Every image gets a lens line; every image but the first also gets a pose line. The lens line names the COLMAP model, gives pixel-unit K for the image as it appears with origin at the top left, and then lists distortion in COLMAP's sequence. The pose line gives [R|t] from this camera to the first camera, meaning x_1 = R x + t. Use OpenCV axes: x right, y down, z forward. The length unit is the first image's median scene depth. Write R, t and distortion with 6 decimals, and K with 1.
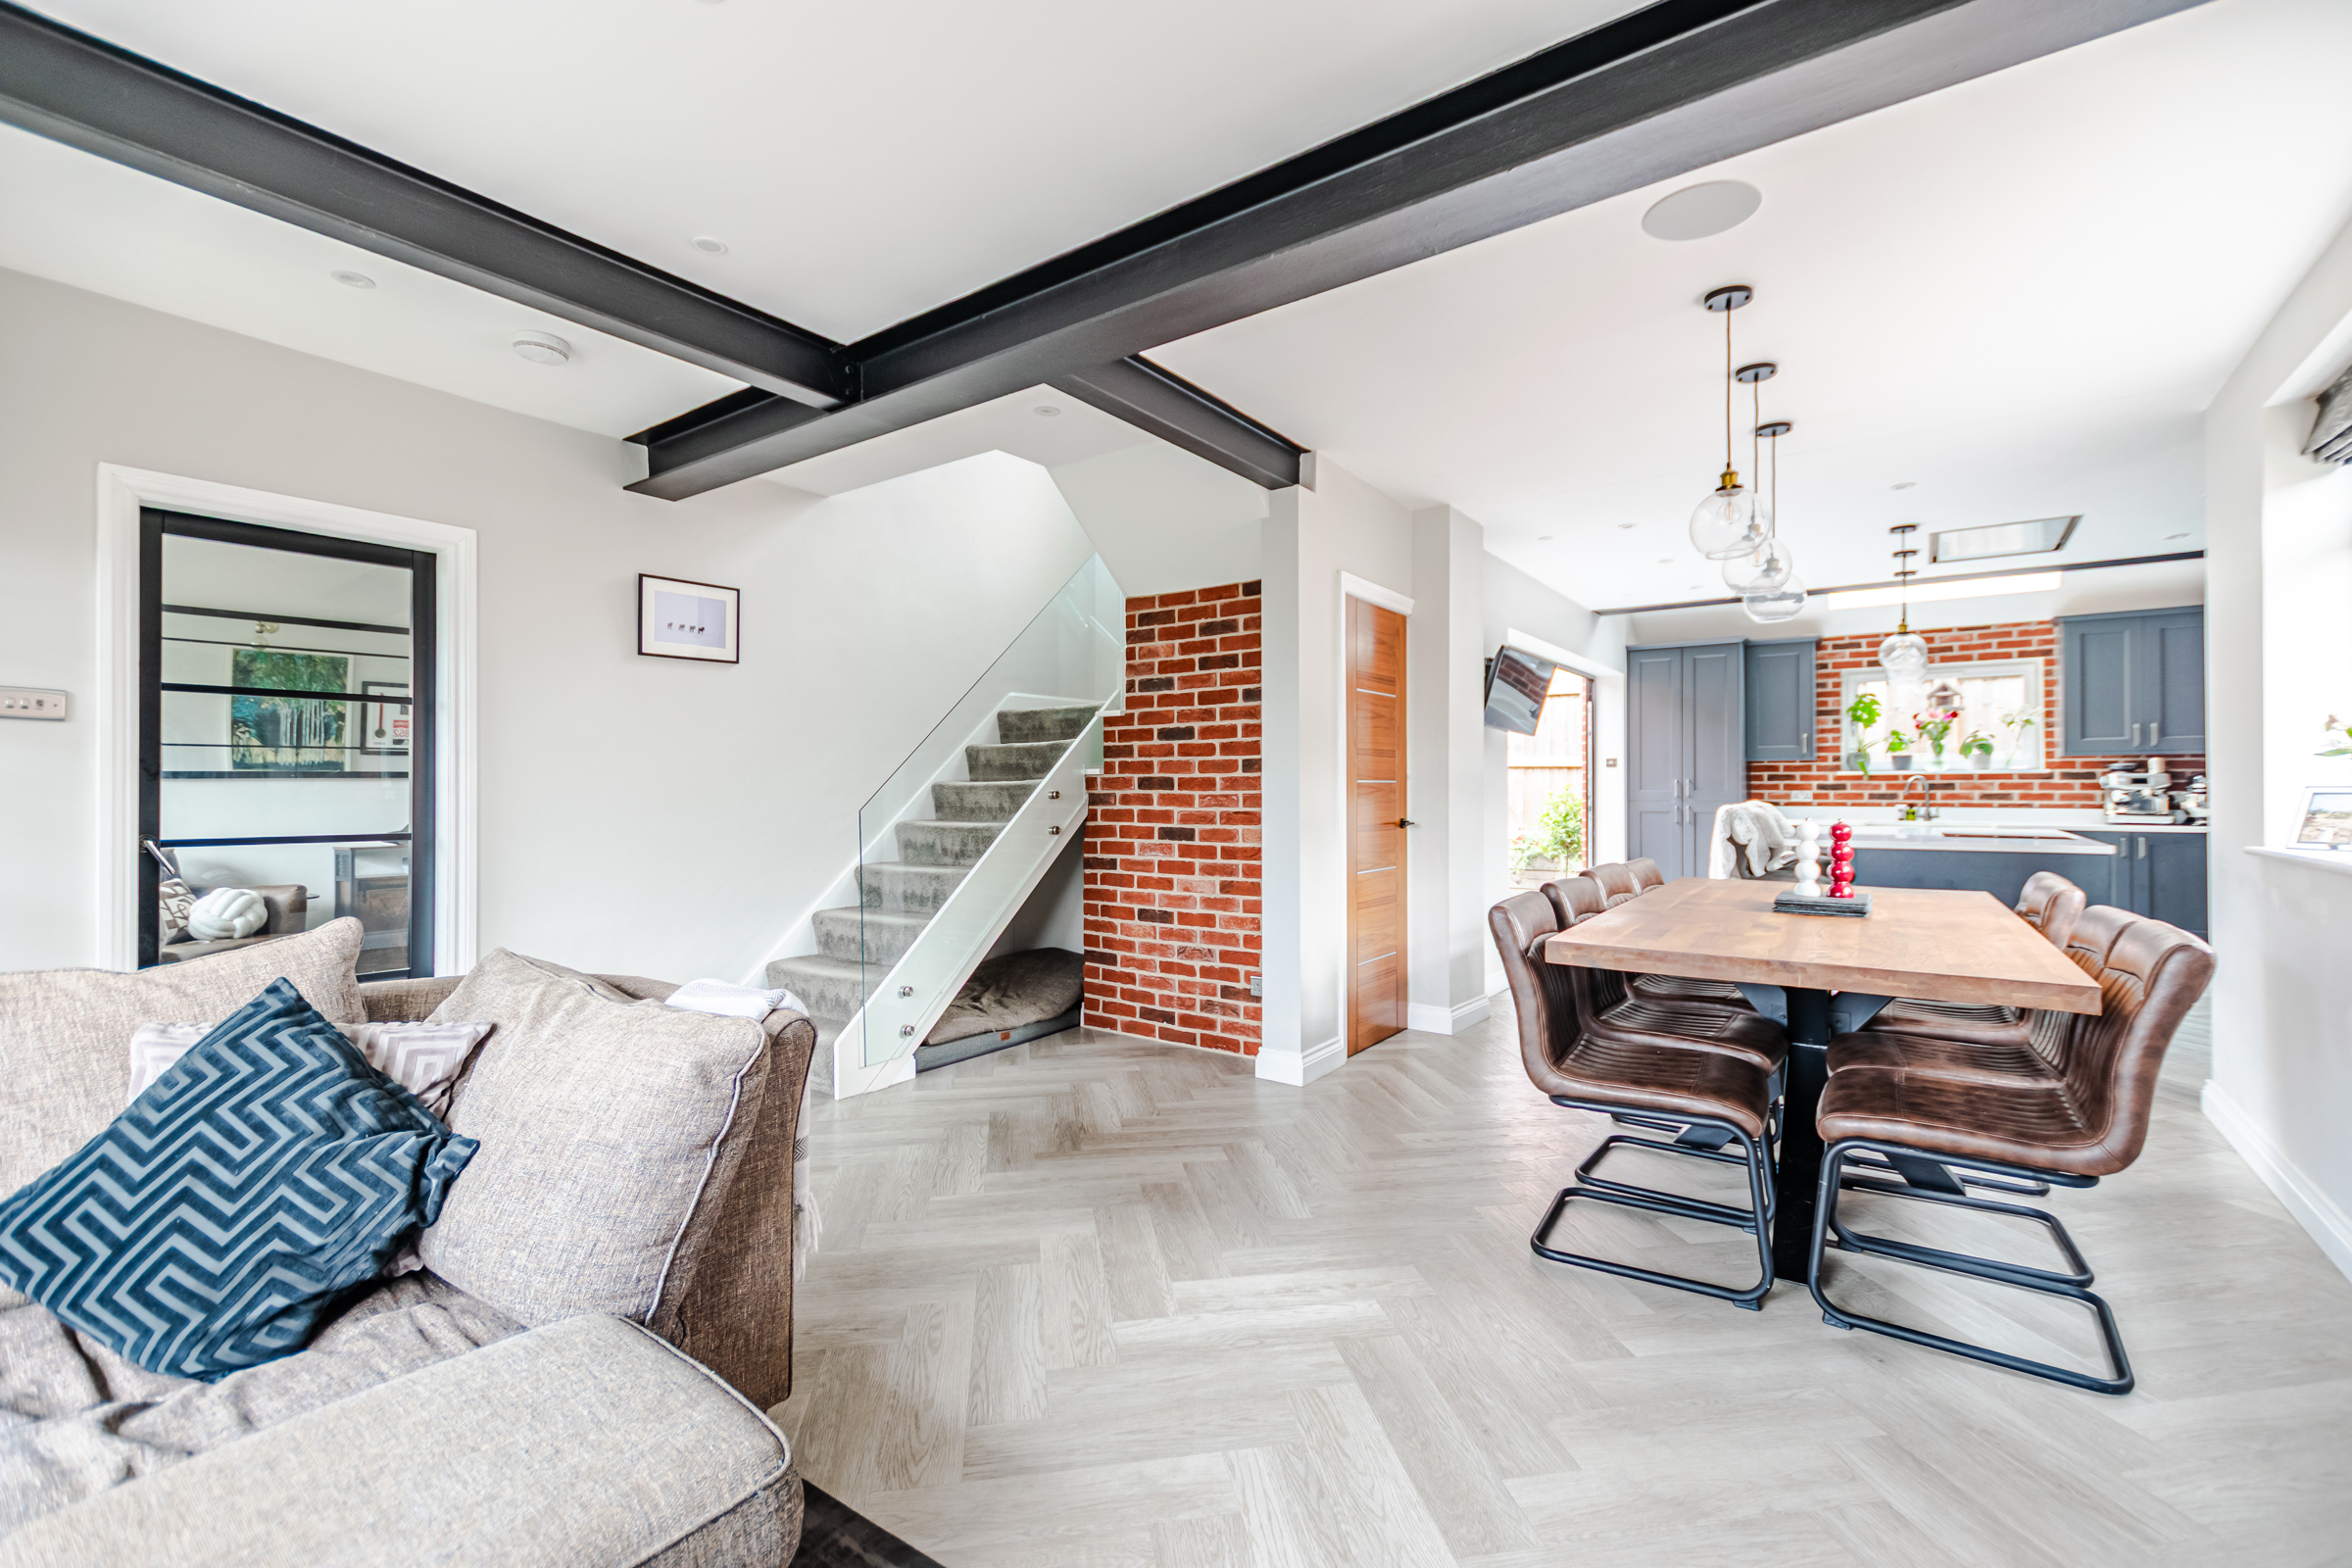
lens RADIAL K [[1015.3, 0, 1173.7], [0, 1015.3, 784.3], [0, 0, 1]] dist [0.011555, -0.004351]
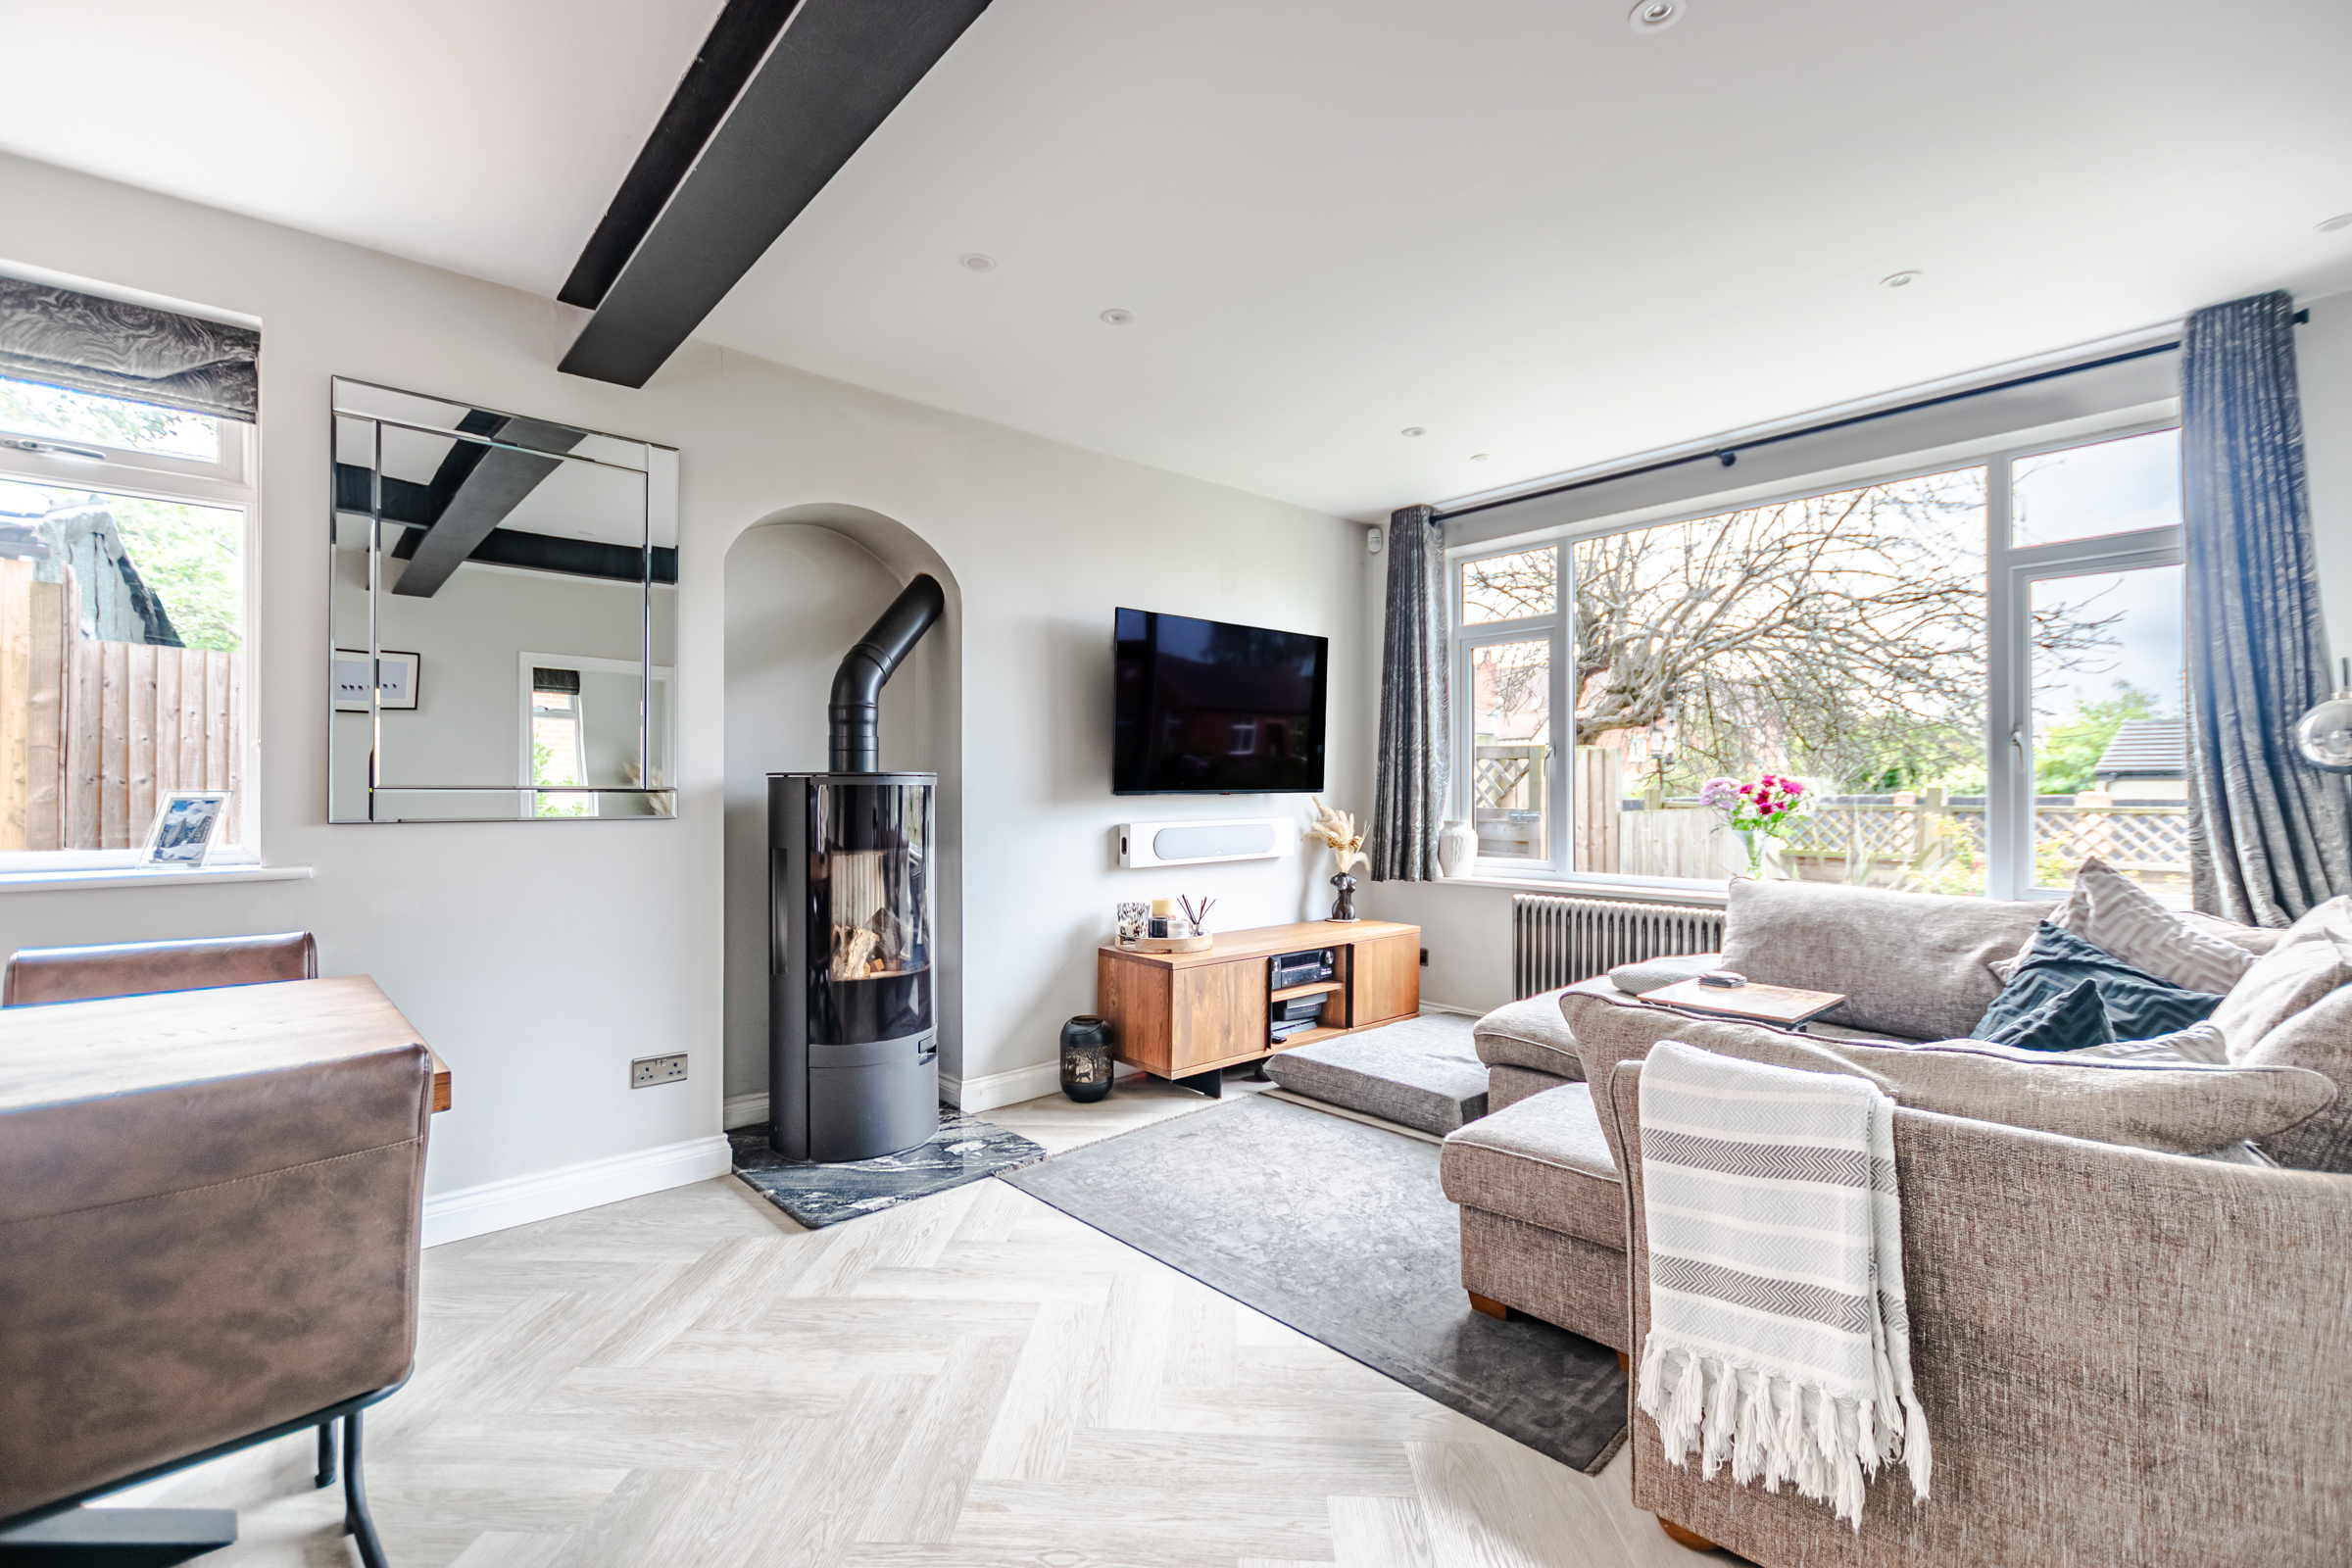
lens RADIAL K [[1015.3, 0, 1181.2], [0, 1015.3, 783.4], [0, 0, 1]] dist [0.011555, -0.004351]
pose [[-0.977822, 0.003474, 0.209410, -0.047154], [0.002210, 0.999978, -0.006270, 0.000453], [-0.209427, -0.005668, -0.977808, 0.491549]]
